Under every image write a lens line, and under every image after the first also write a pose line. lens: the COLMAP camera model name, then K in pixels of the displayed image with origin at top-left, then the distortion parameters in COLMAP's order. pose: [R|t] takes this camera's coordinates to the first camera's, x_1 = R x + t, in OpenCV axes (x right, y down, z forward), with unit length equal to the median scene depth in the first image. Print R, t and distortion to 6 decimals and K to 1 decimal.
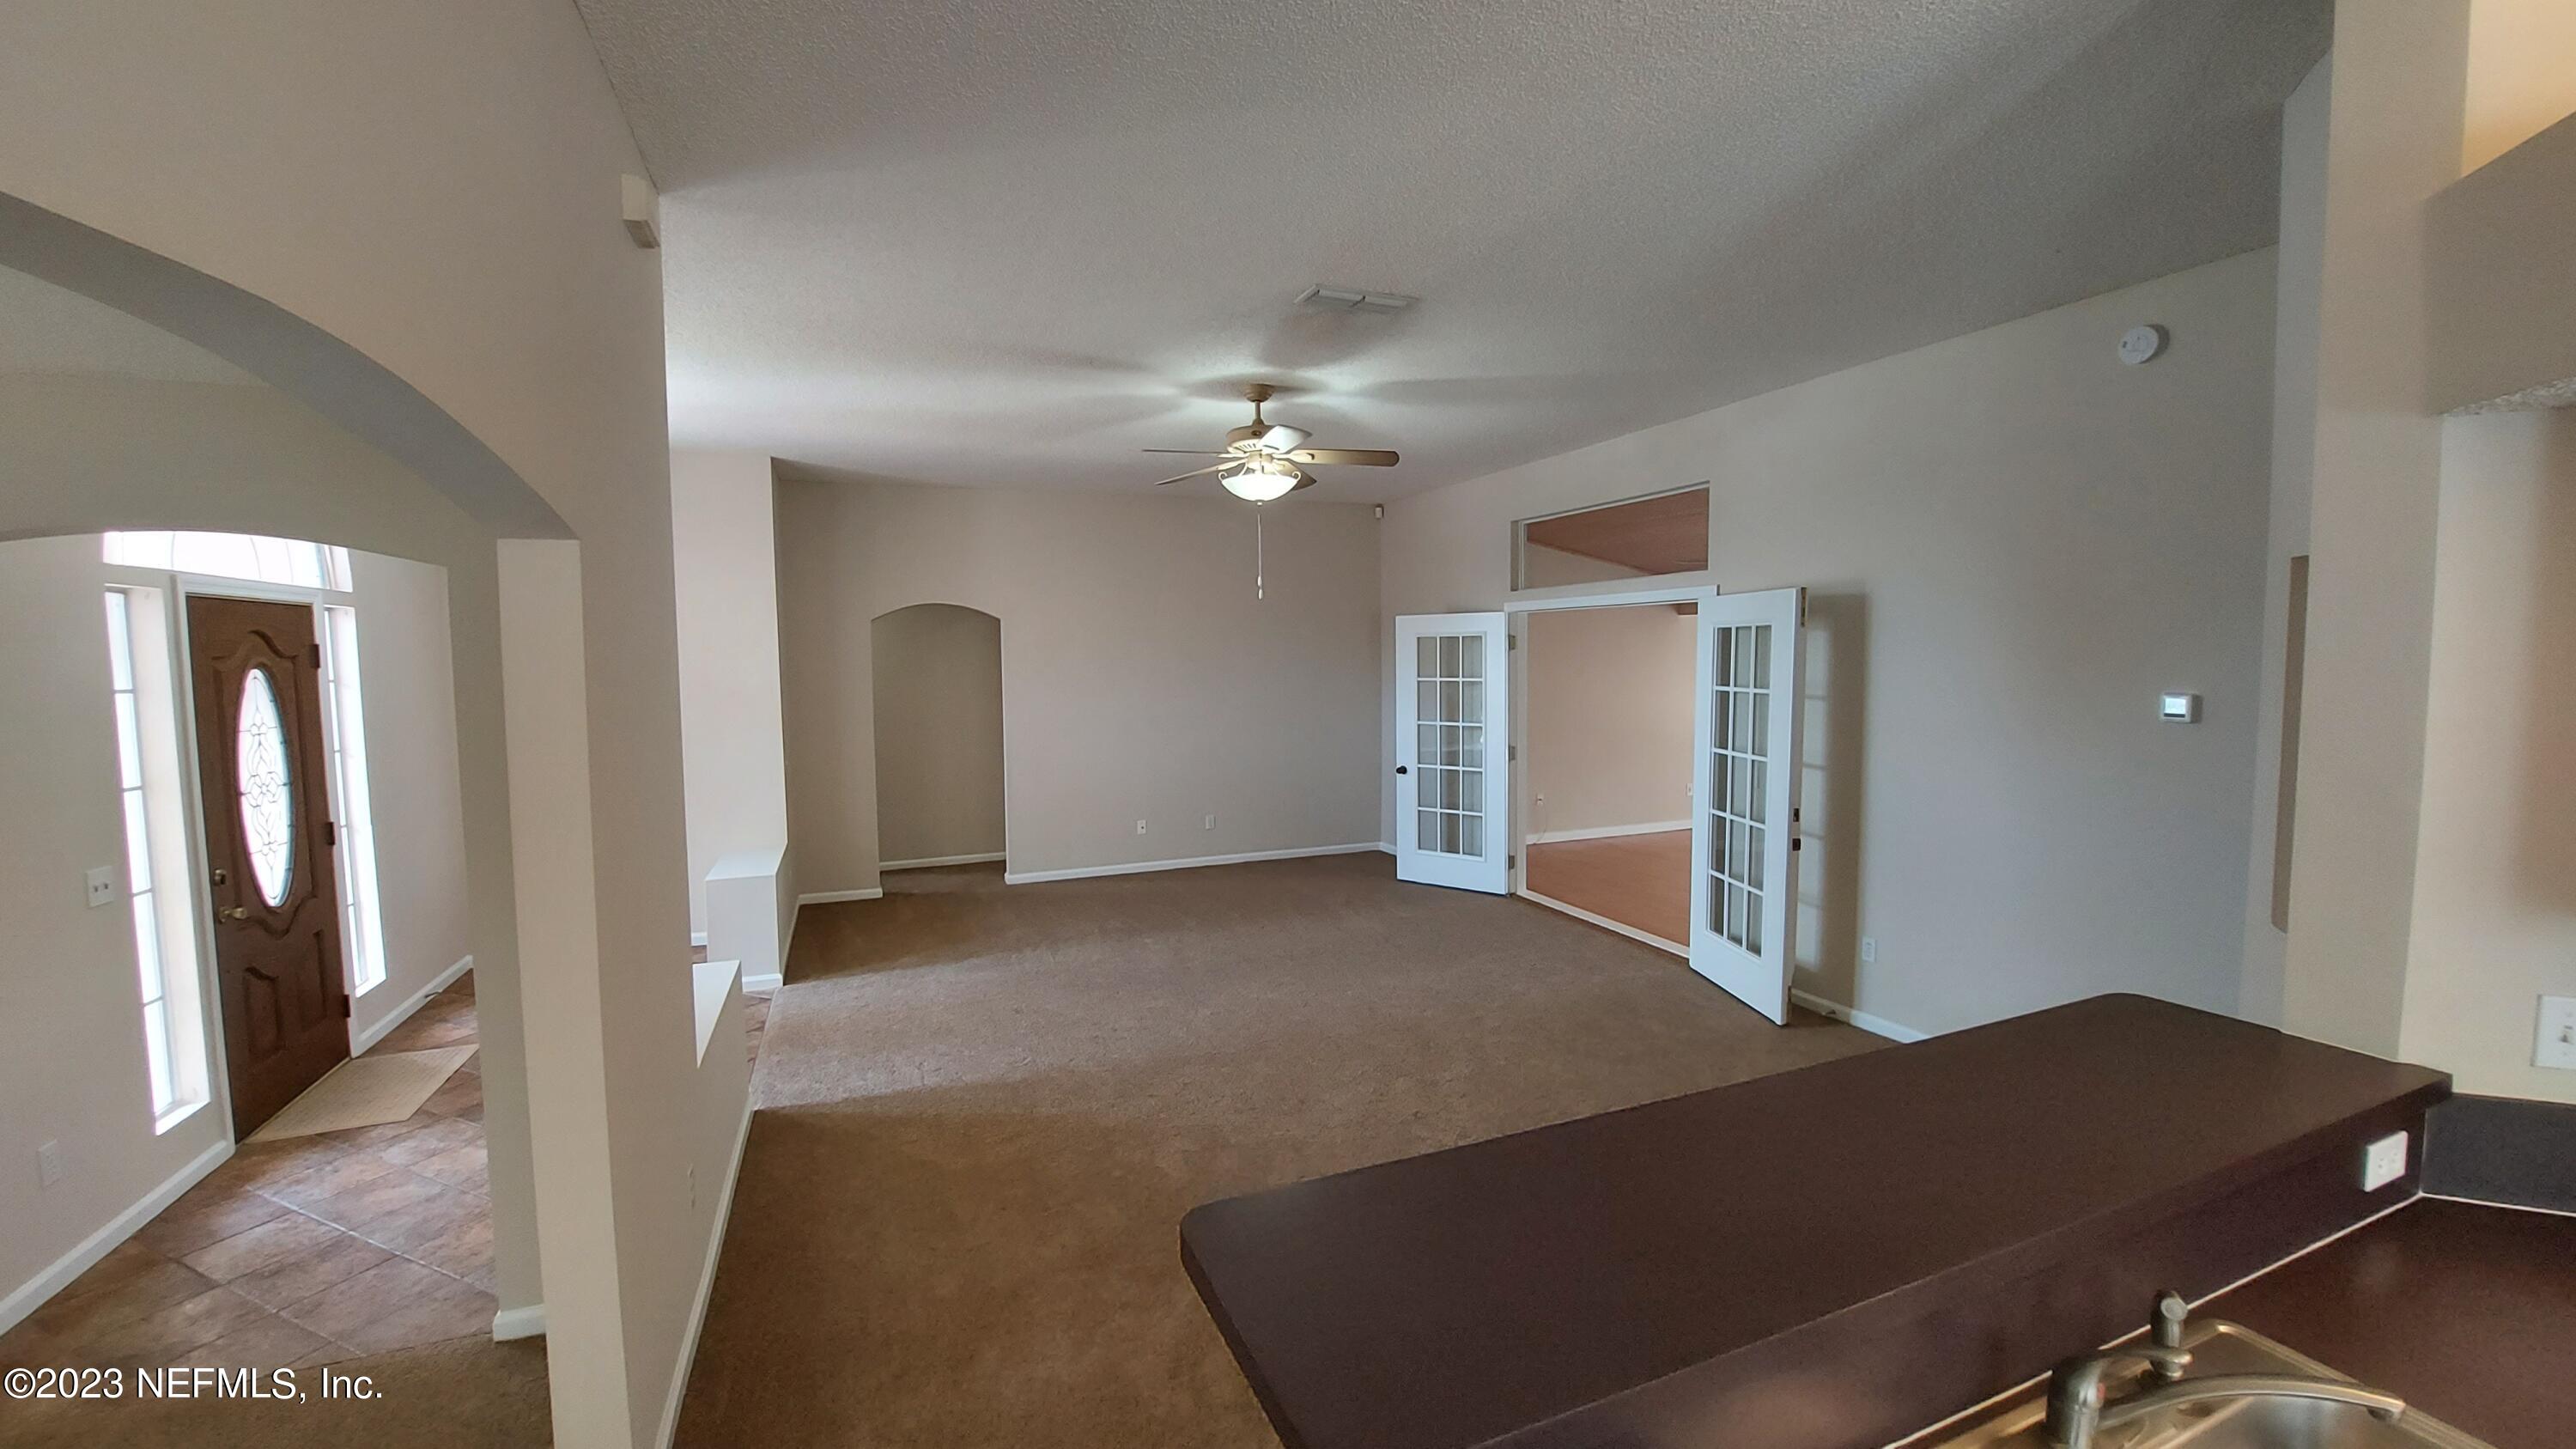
lens RADIAL K [[1027.3, 0, 1273.3], [0, 1027.3, 722.3], [0, 0, 1]] dist [-0.012186, -0.000081]
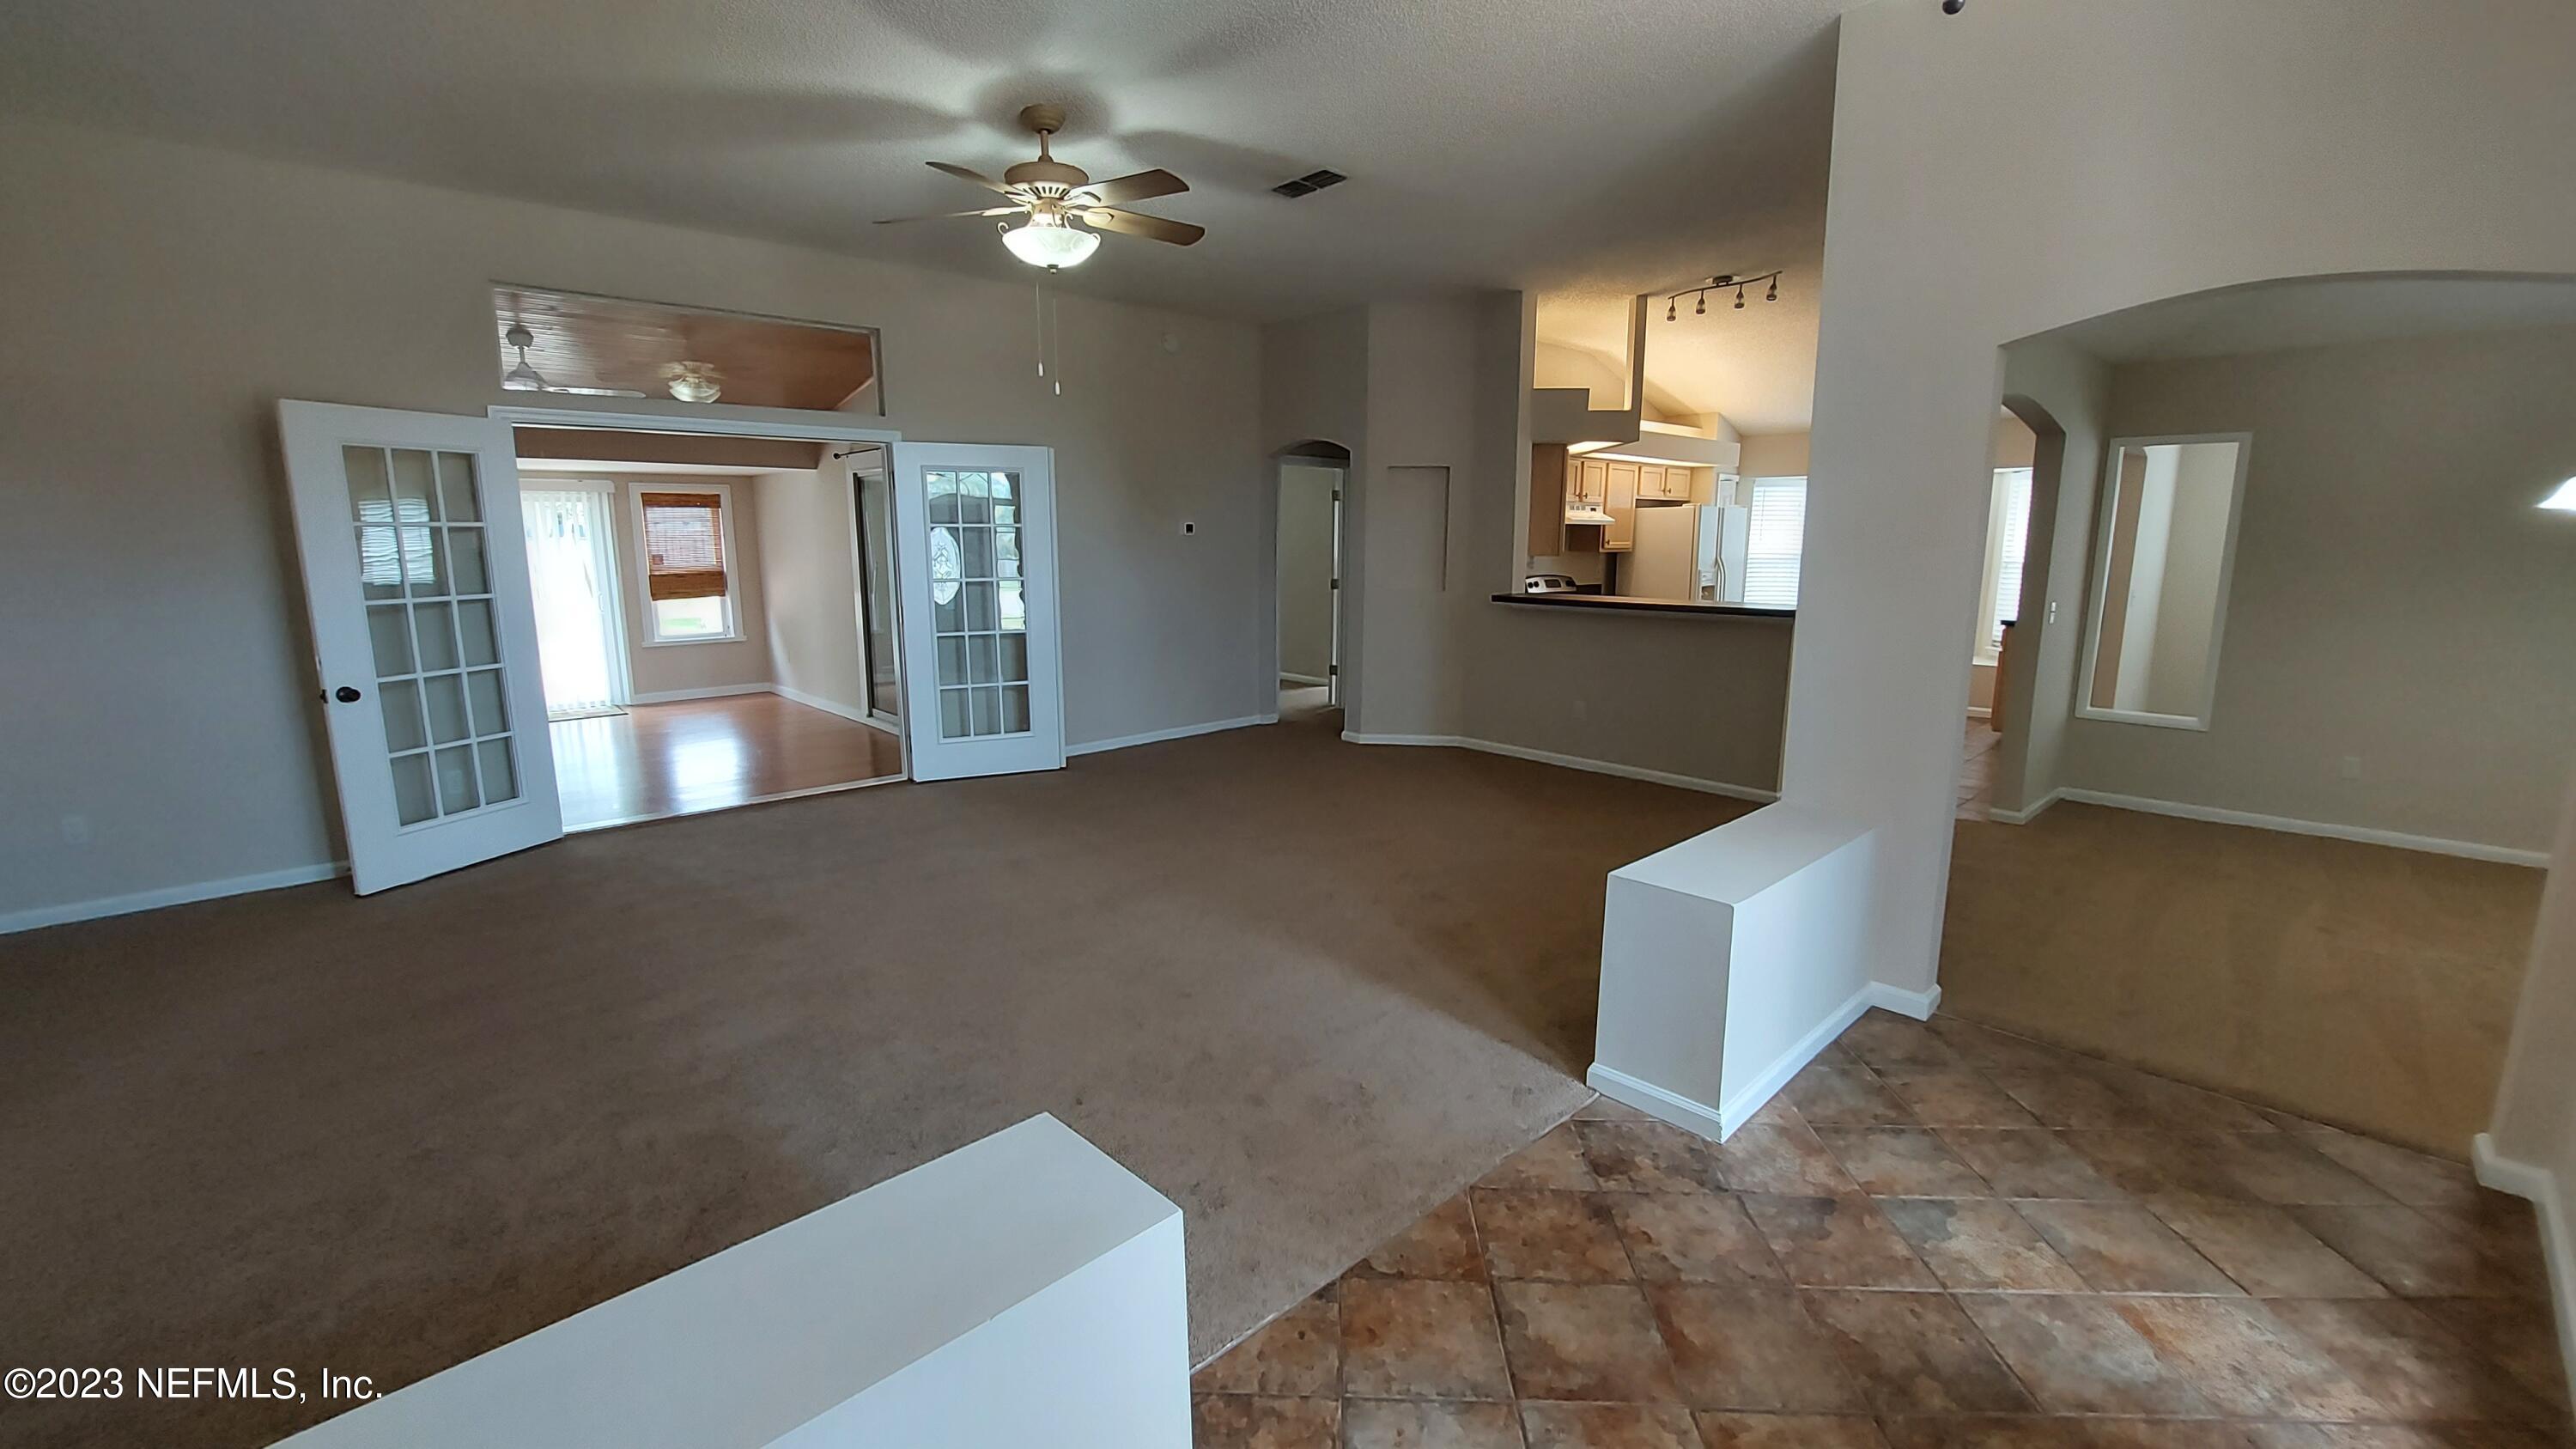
lens RADIAL K [[1027.3, 0, 1275.1], [0, 1027.3, 732.1], [0, 0, 1]] dist [-0.012186, -0.000081]
pose [[-0.350718, -0.152555, 0.923972, -0.580640], [0.063987, 0.980433, 0.186165, -0.002098], [-0.934293, 0.124414, -0.334093, 0.782835]]
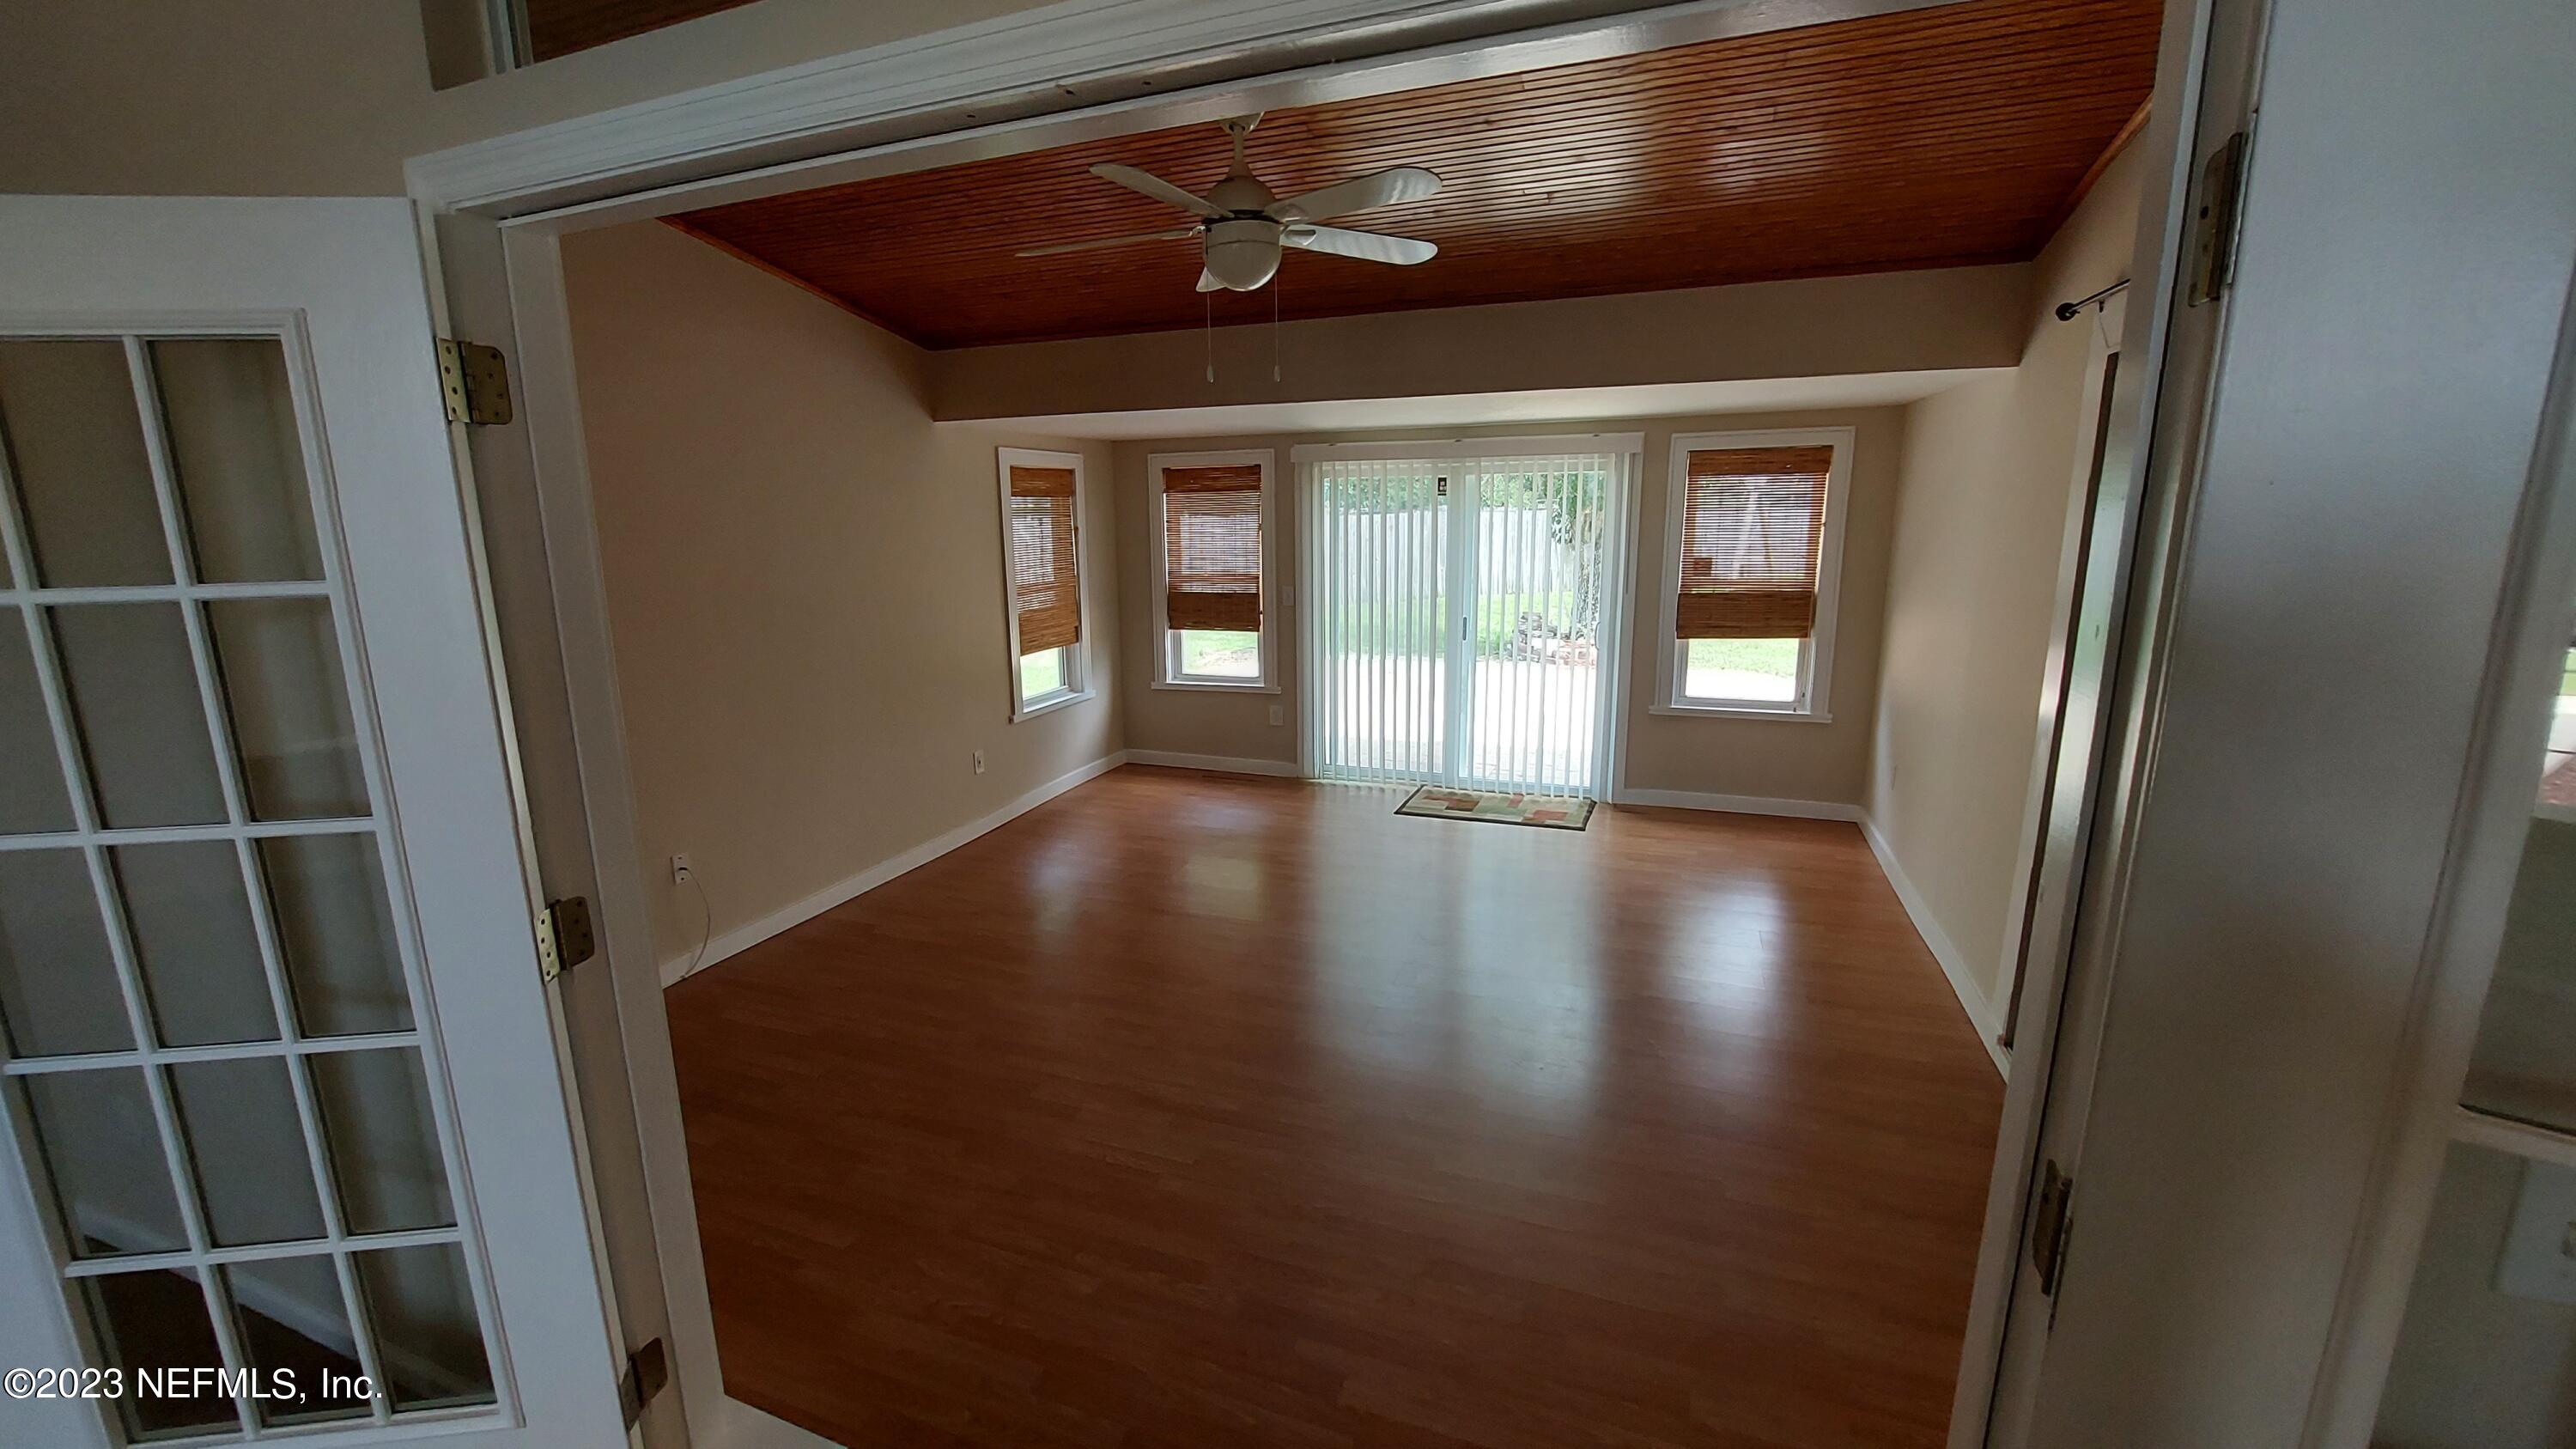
lens RADIAL K [[1027.3, 0, 1275.8], [0, 1027.3, 731.3], [0, 0, 1]] dist [-0.012186, -0.000081]
pose [[0.682918, -0.142930, 0.716376, 0.188866], [0.043034, 0.986840, 0.155869, -0.038499], [-0.729227, -0.075617, 0.680081, 0.764041]]
